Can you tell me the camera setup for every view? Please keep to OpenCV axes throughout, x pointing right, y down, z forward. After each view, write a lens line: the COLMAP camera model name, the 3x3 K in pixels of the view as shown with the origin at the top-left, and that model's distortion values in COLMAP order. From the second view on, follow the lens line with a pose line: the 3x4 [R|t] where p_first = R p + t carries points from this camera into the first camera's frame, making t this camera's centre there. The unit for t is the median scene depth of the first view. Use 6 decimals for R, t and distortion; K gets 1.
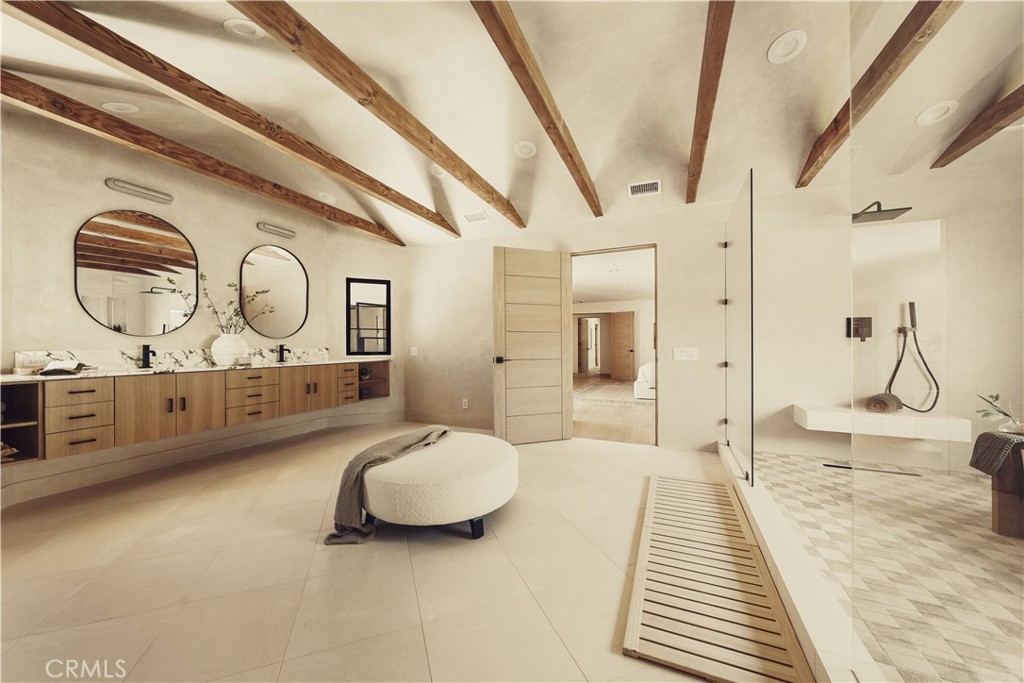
lens RADIAL K [[356.6, 0, 514.1], [0, 356.6, 345.4], [0, 0, 1]] dist [-0.002235, 0.000119]
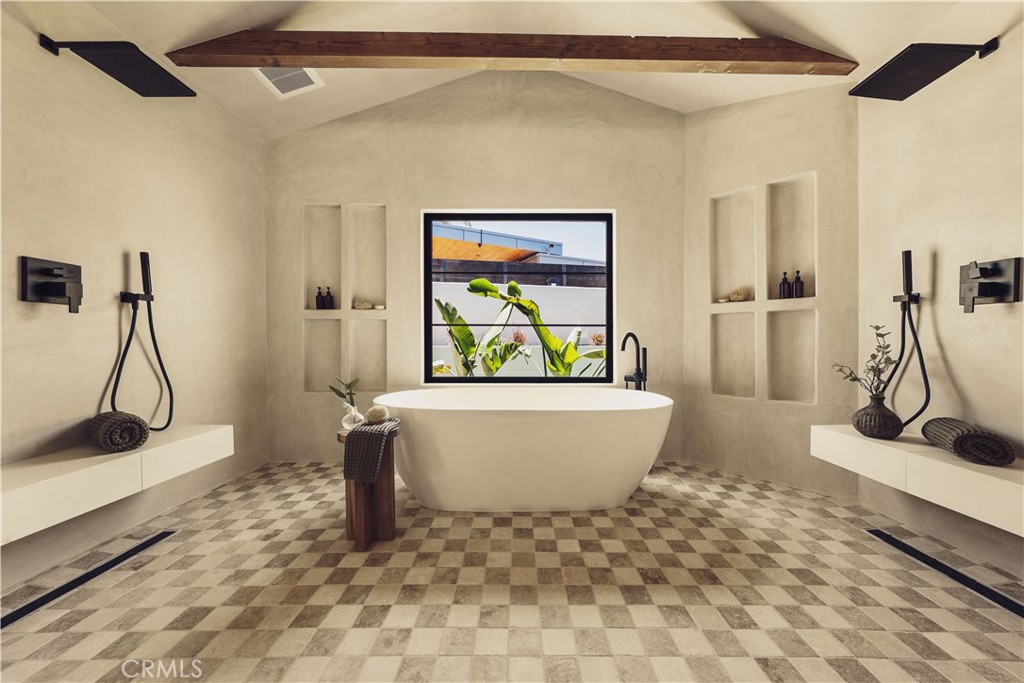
lens RADIAL K [[356.6, 0, 513.5], [0, 356.6, 340.4], [0, 0, 1]] dist [-0.002235, 0.000119]
pose [[-0.411780, -0.003401, 0.911277, 0.341324], [-0.001005, 0.999994, 0.003278, 0.027262], [-0.911283, 0.000434, -0.411781, 0.751398]]
